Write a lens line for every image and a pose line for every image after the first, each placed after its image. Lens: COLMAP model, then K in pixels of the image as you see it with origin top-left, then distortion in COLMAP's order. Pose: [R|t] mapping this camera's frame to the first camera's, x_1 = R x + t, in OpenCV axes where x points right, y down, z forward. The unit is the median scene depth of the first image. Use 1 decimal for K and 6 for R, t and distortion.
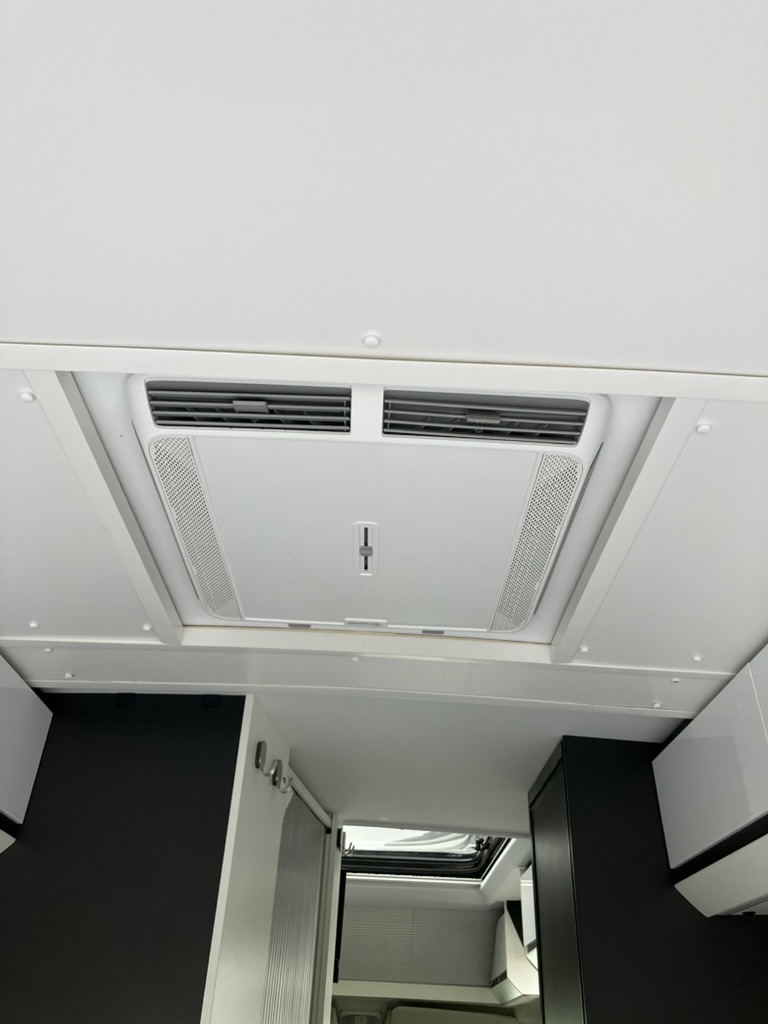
lens RADIAL K [[834.4, 0, 389.2], [0, 834.4, 505.9], [0, 0, 1]] dist [0.027618, -0.037690]
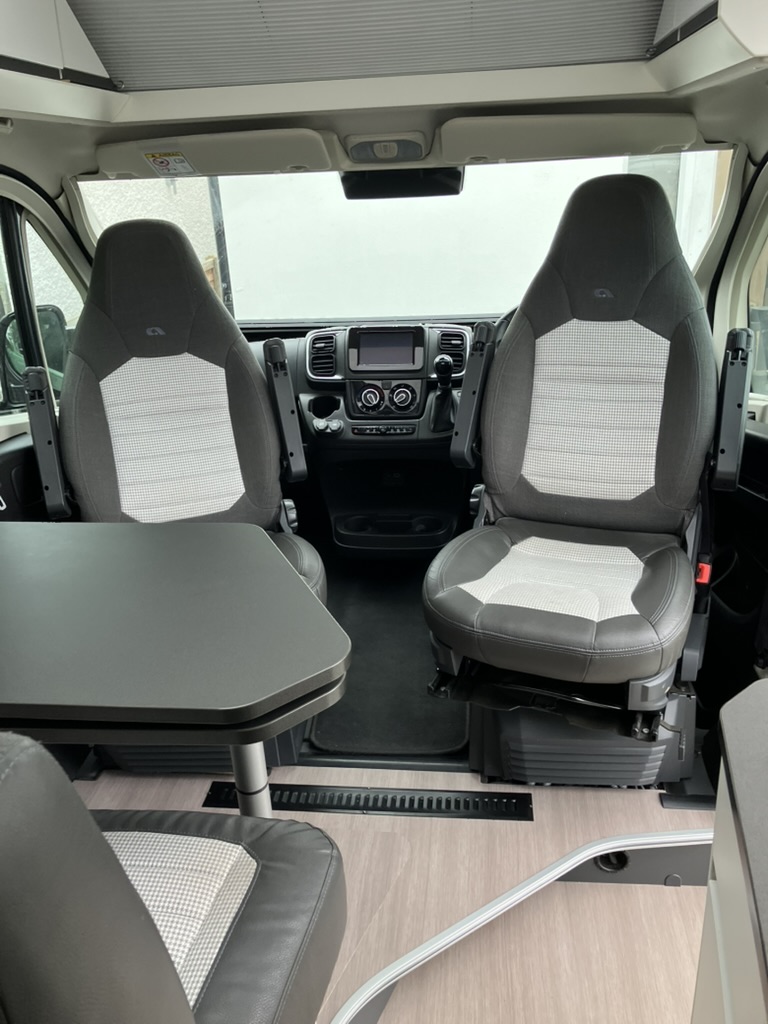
lens RADIAL K [[836.0, 0, 385.1], [0, 836.0, 496.2], [0, 0, 1]] dist [0.006563, -0.006085]
pose [[0.988363, -0.028063, -0.149502, 0.084484], [0.138332, 0.574603, 0.806657, 0.686439], [0.063267, -0.817951, 0.571798, 1.138746]]
